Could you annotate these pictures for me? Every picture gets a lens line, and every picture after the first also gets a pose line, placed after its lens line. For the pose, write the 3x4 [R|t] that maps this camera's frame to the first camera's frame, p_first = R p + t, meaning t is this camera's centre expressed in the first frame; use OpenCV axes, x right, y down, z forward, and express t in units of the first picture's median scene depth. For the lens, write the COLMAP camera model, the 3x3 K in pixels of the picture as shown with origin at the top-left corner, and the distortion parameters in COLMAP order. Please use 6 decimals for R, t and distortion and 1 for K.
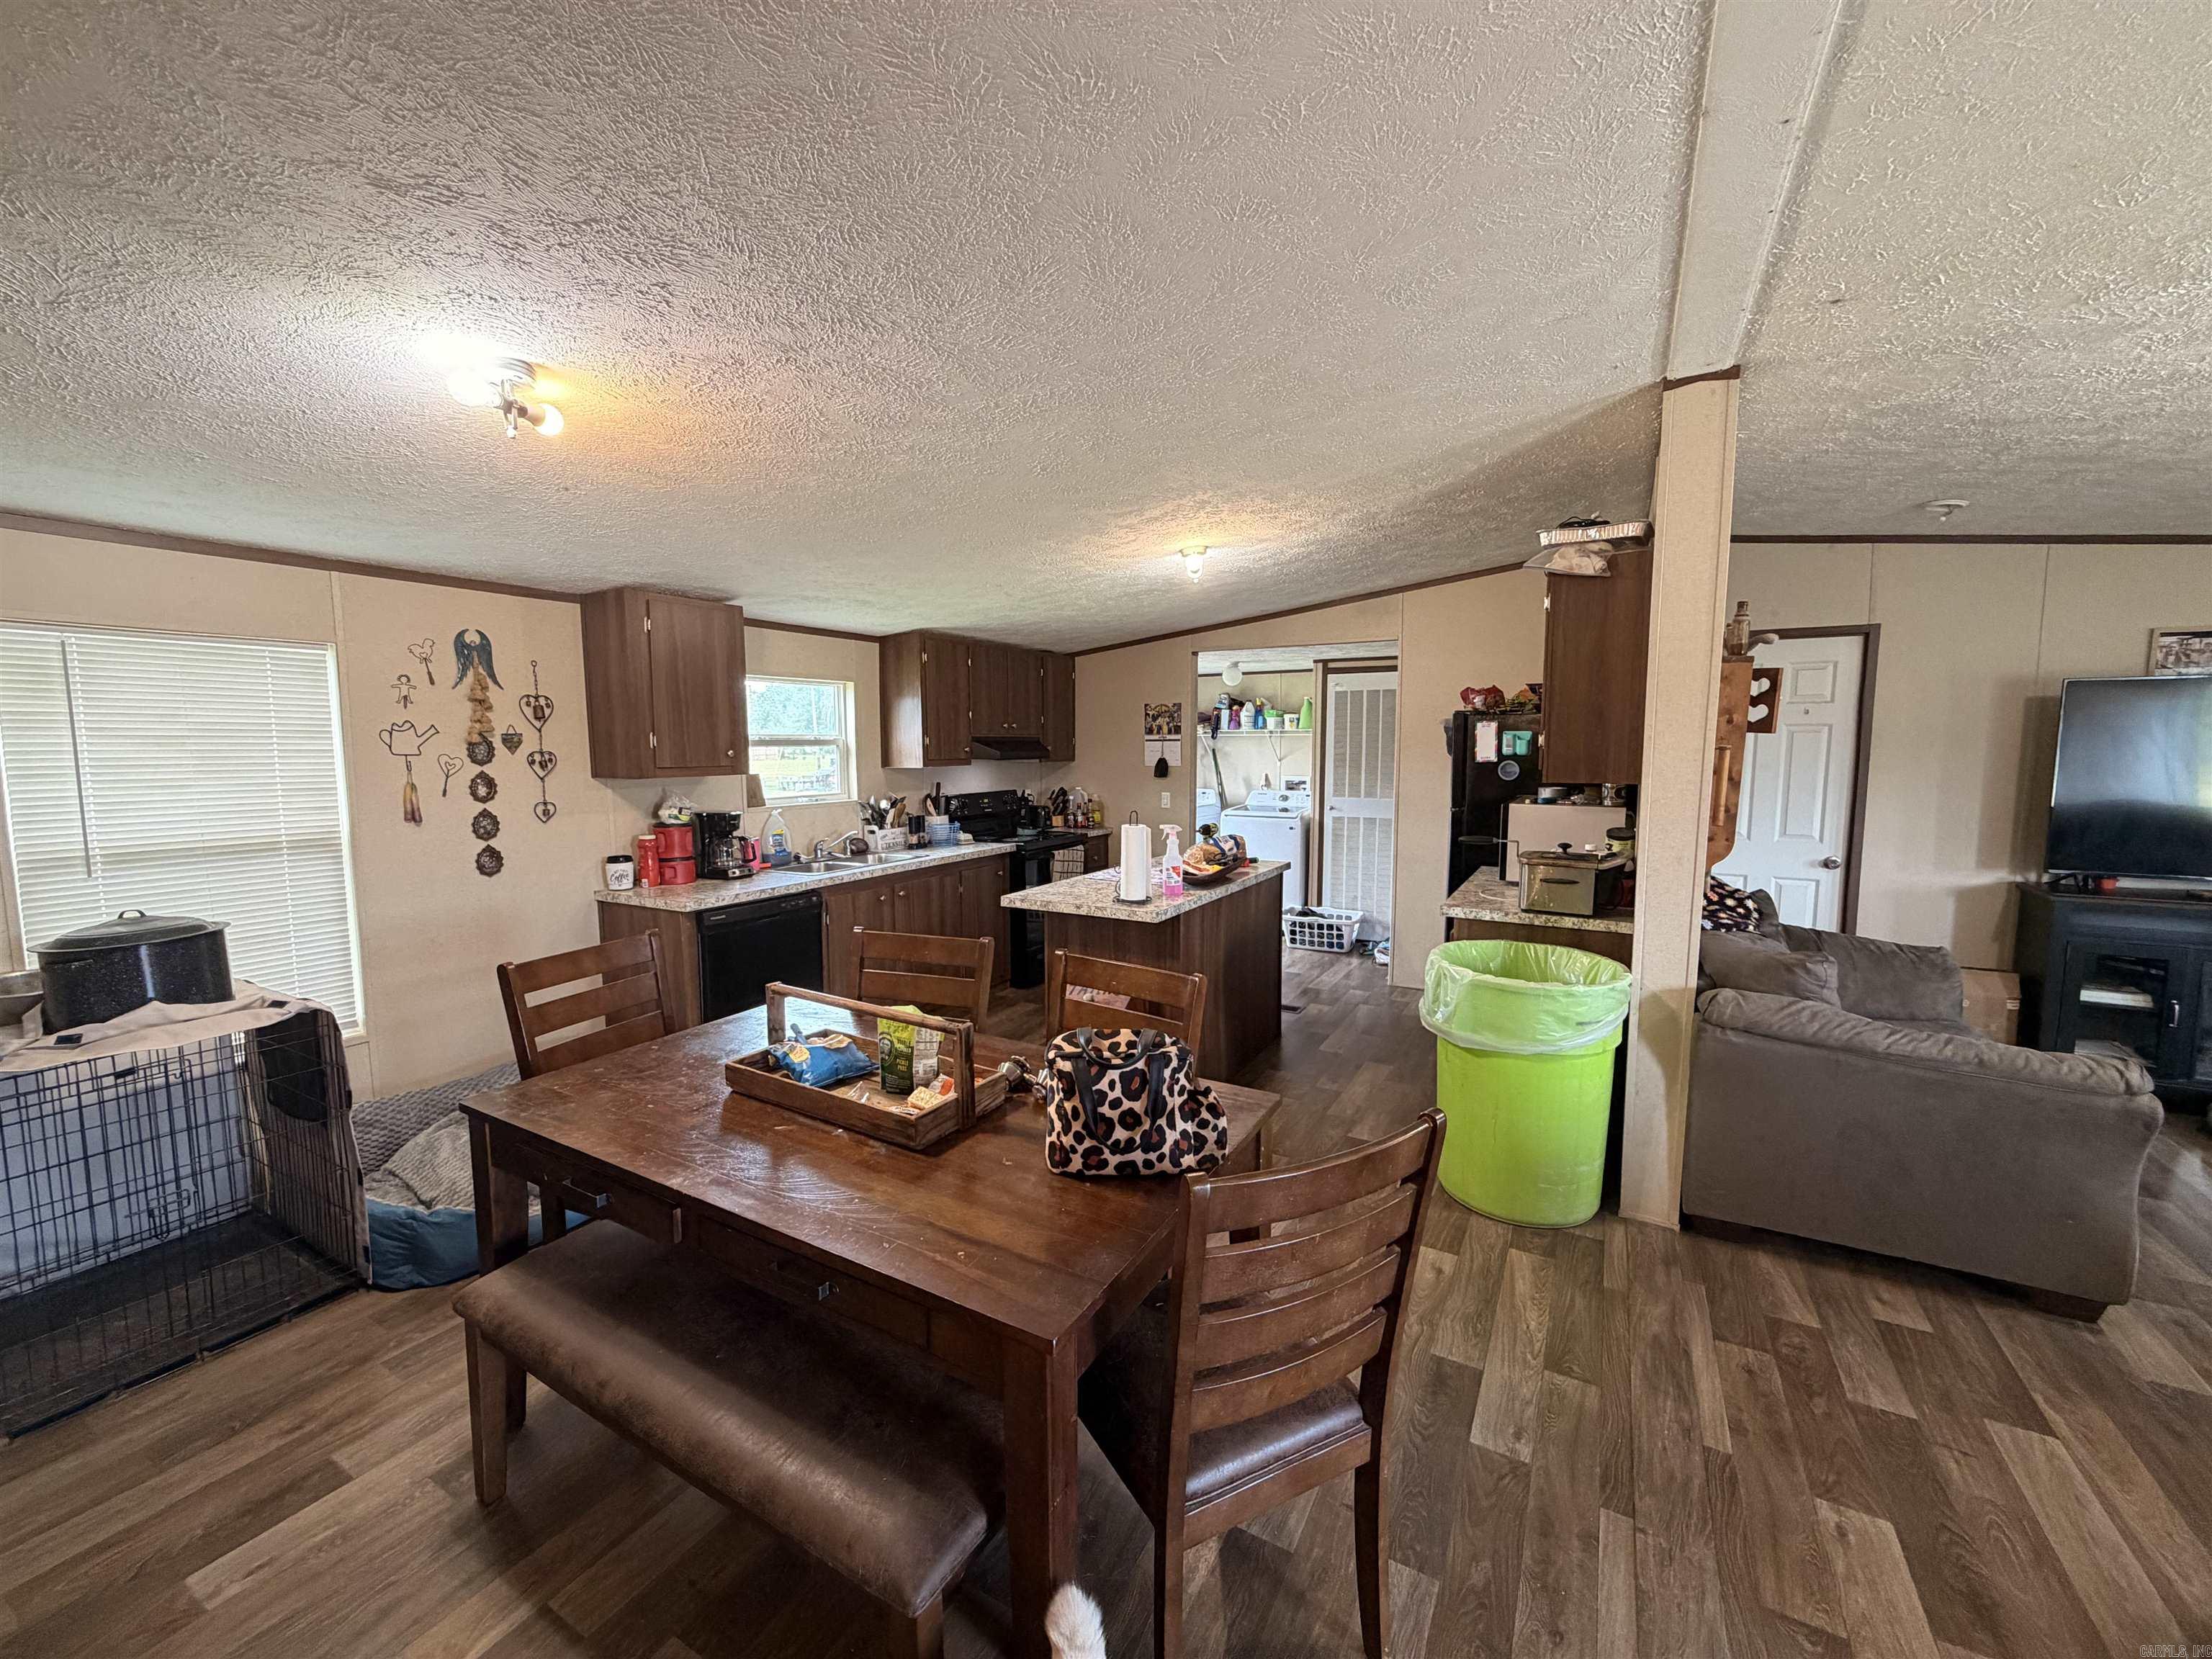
lens RADIAL K [[880.5, 0, 1101.1], [0, 880.5, 830.9], [0, 0, 1]] dist [-0.001332, 0.000121]
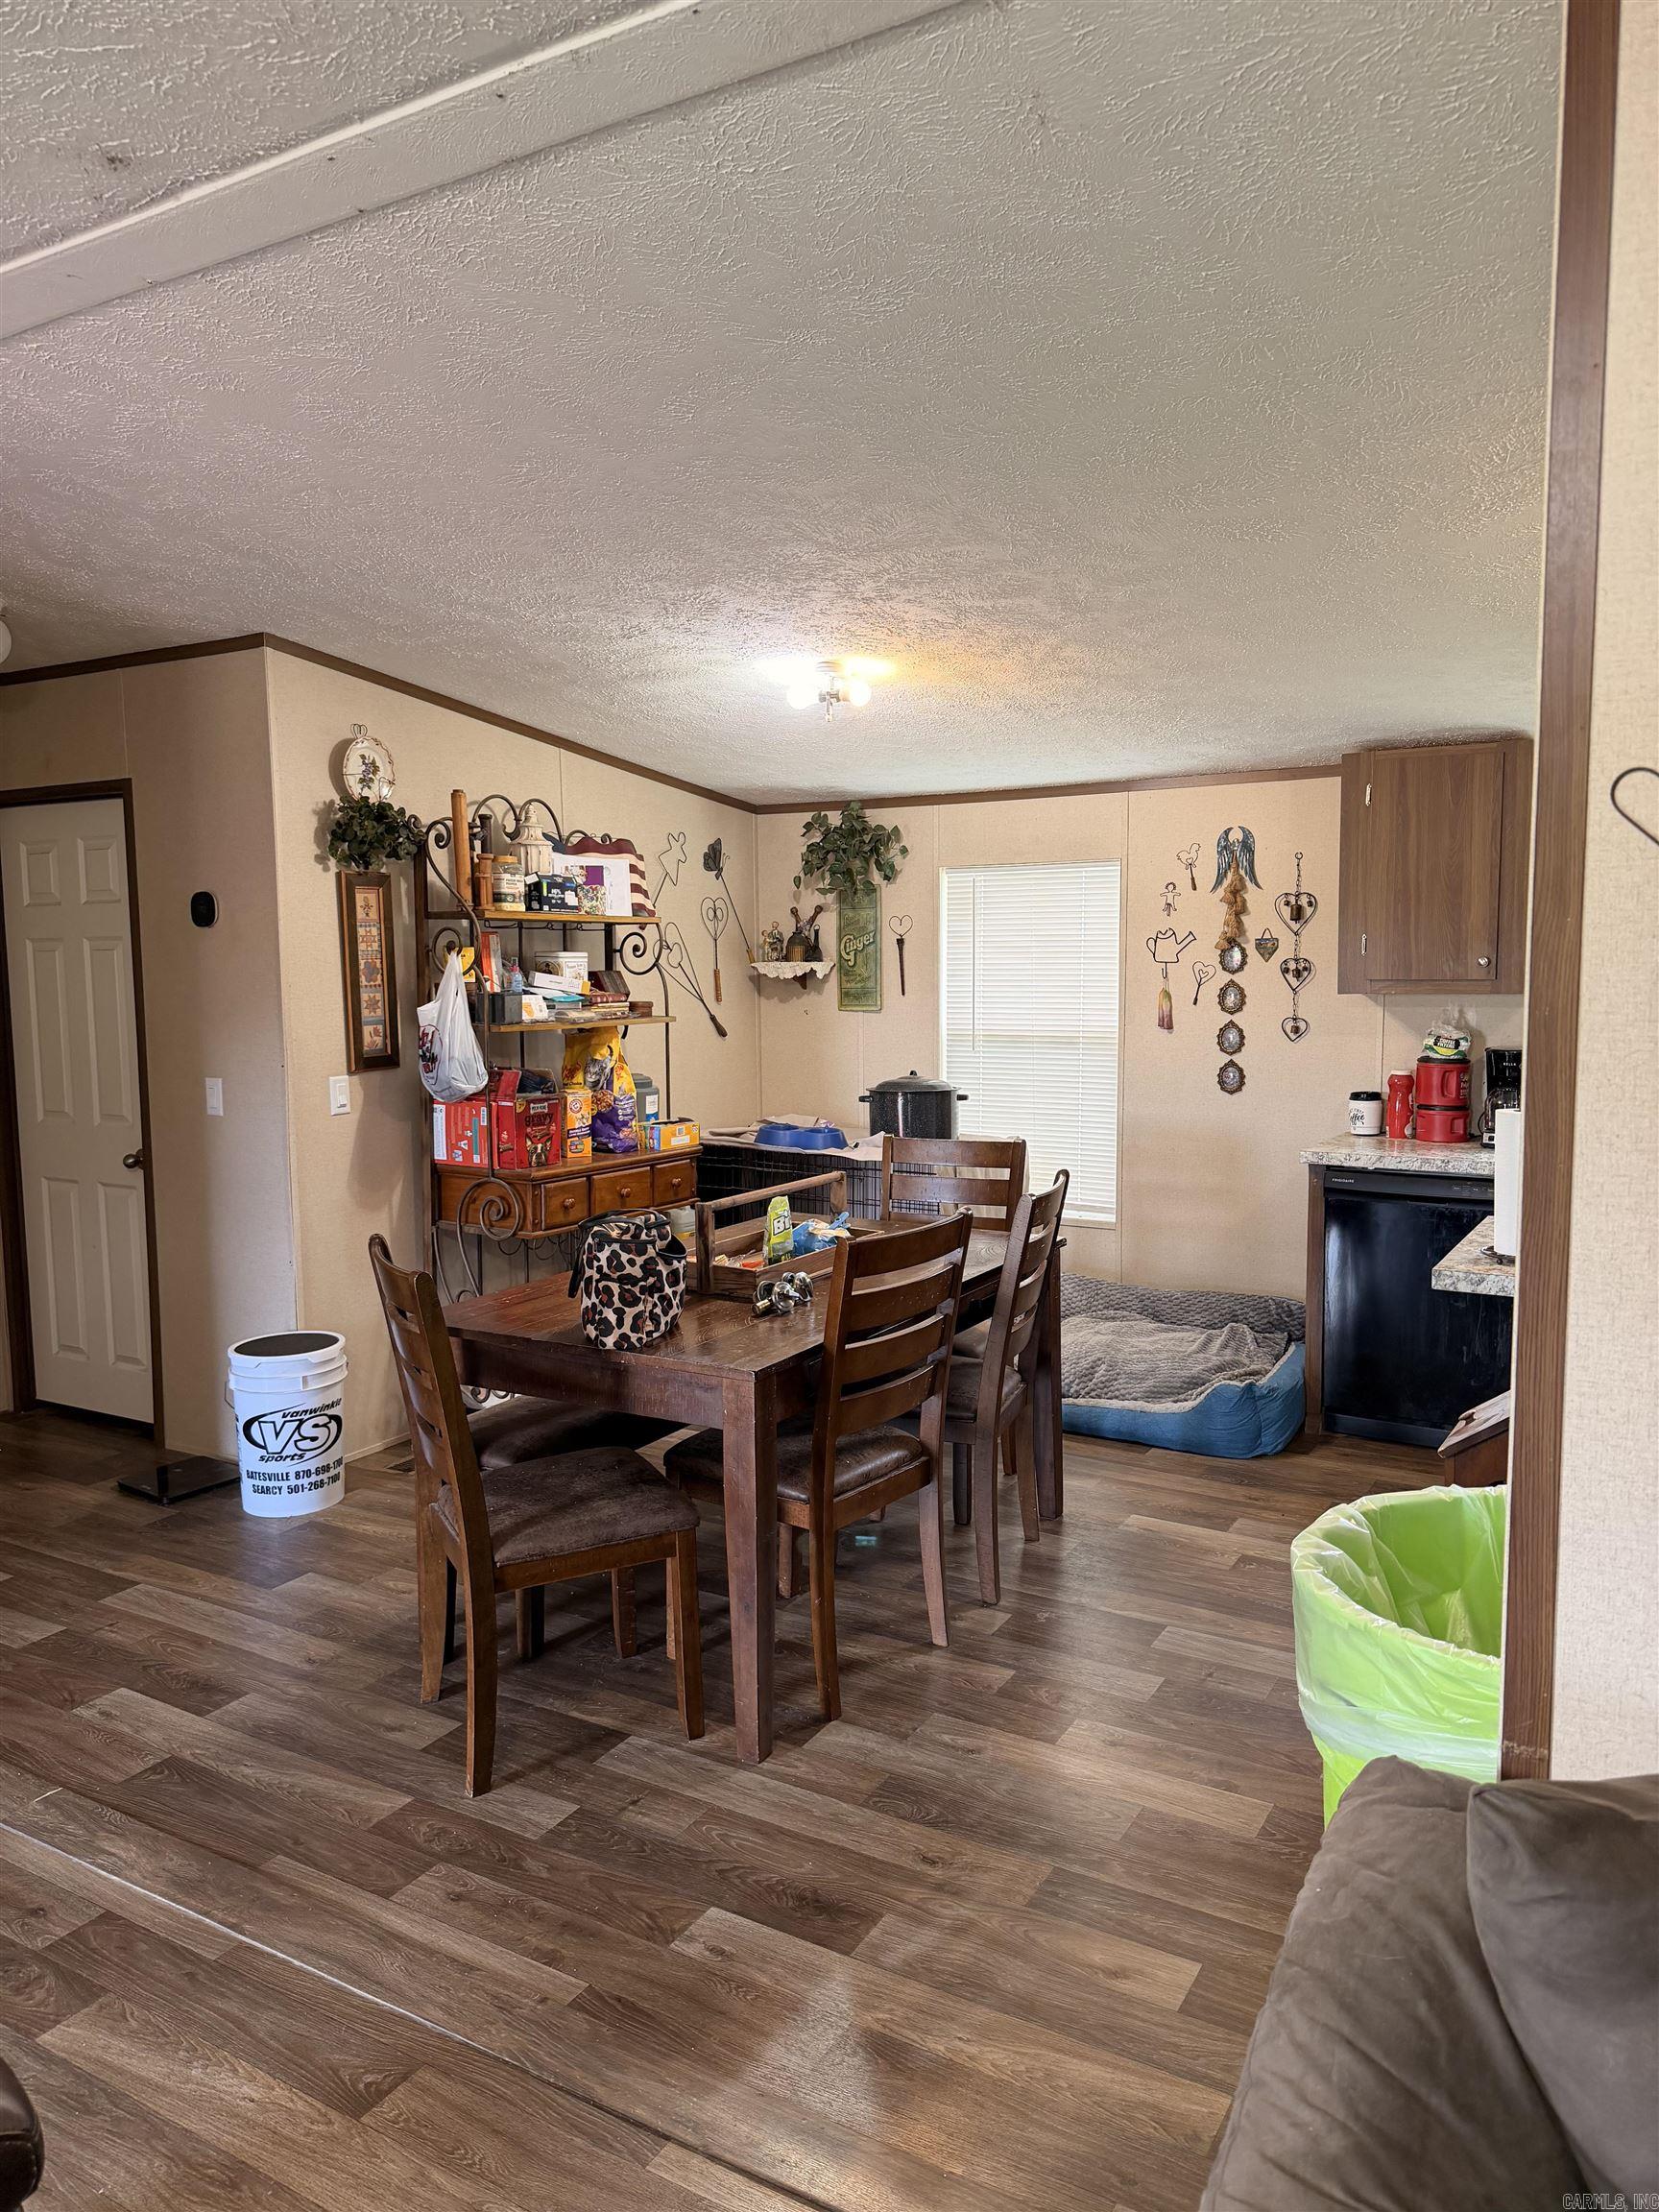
lens RADIAL K [[1565.6, 0, 829.5], [0, 1565.6, 1106.0], [0, 0, 1]] dist [-0.003704, -0.002568]
pose [[-0.017099, 0.101389, -0.994700, 0.950221], [-0.085399, 0.991062, 0.102487, -0.068415], [0.996200, 0.086699, -0.008288, 0.601213]]
